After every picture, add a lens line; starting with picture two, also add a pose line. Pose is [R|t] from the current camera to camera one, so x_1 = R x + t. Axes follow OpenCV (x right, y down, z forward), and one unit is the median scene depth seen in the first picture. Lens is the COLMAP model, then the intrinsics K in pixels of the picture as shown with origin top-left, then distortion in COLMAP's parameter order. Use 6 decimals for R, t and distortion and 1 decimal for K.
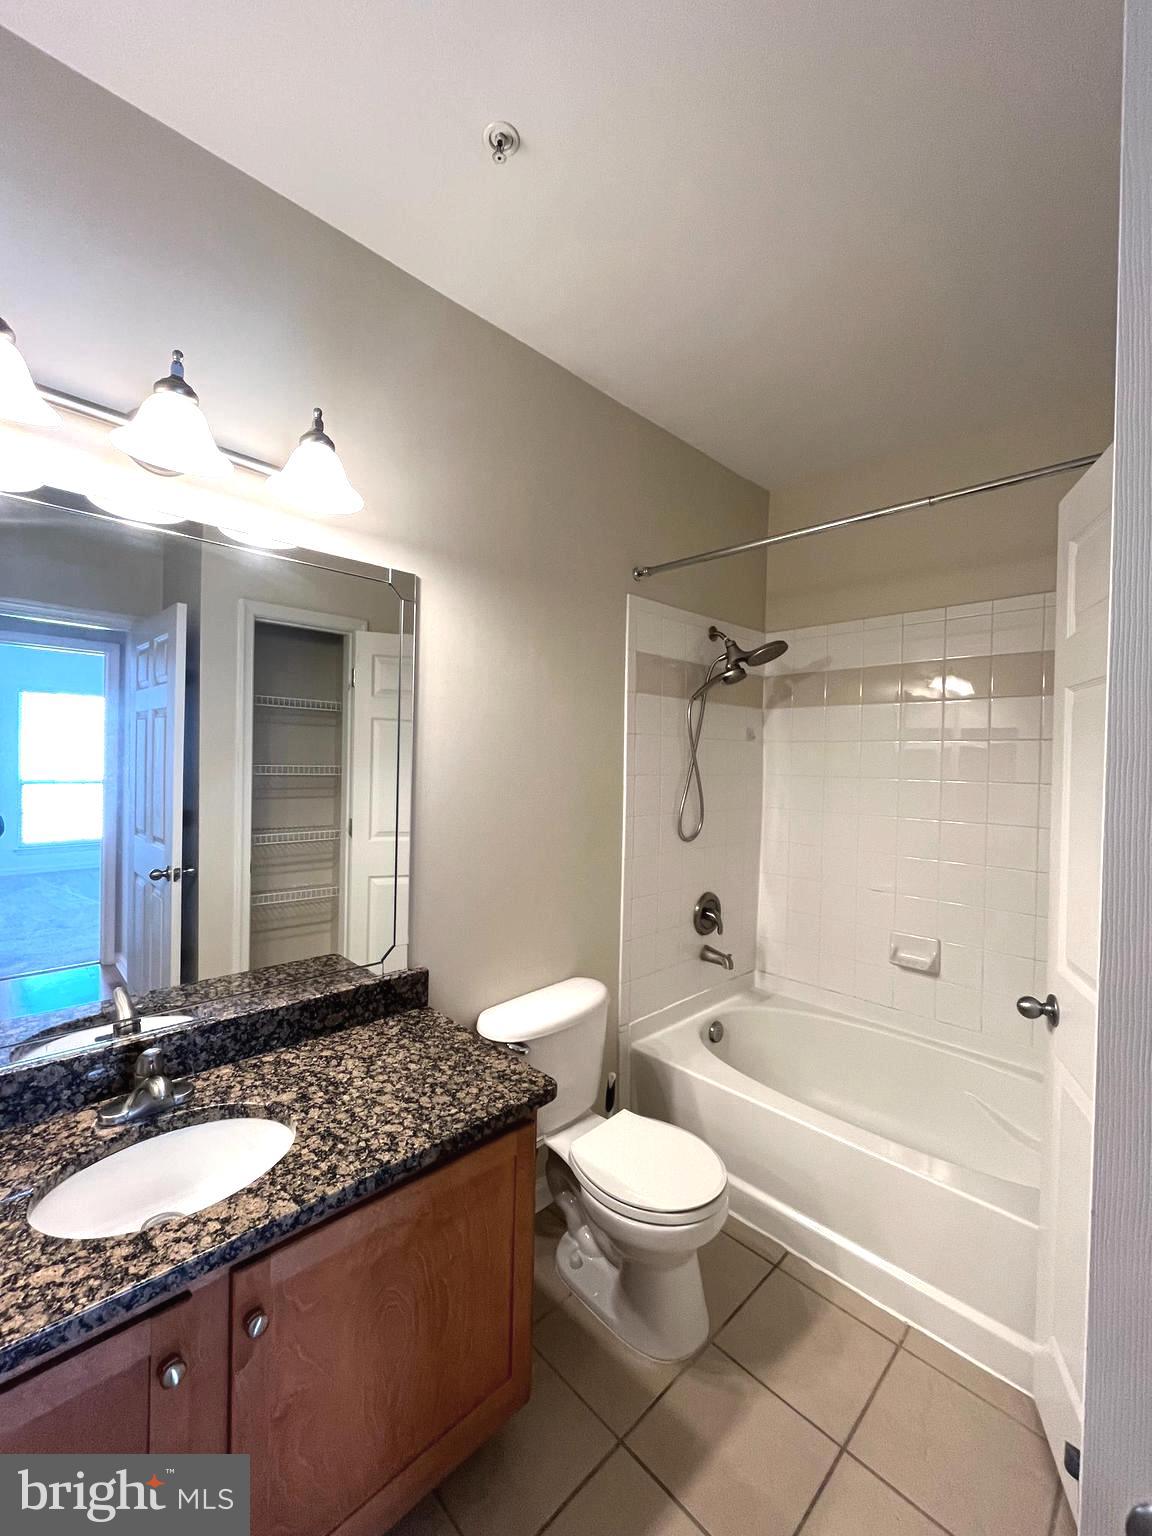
lens RADIAL K [[619.6, 0, 572.3], [0, 619.6, 765.7], [0, 0, 1]] dist [-0.005662, 0.000931]
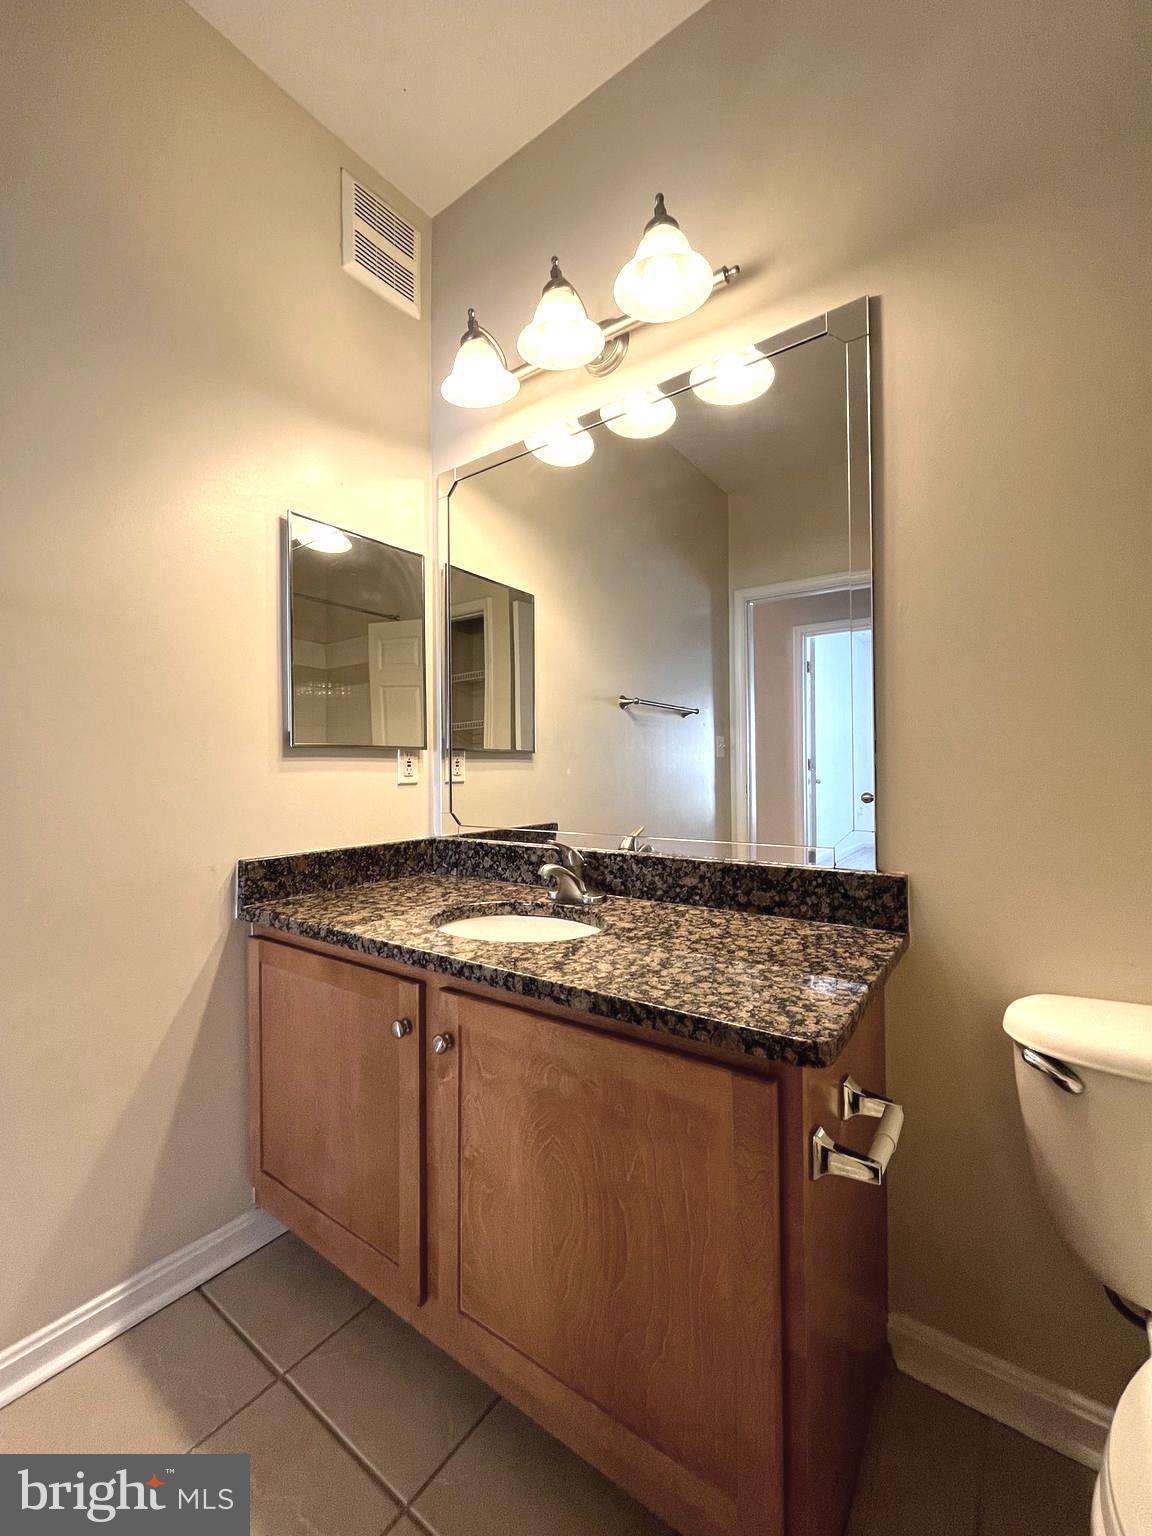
lens RADIAL K [[619.6, 0, 572.9], [0, 619.6, 771.4], [0, 0, 1]] dist [-0.005662, 0.000931]
pose [[0.168893, -0.026522, -0.985277, 0.414116], [0.001799, 0.999645, -0.026601, 0.289229], [0.985633, 0.002721, 0.168881, 0.675042]]
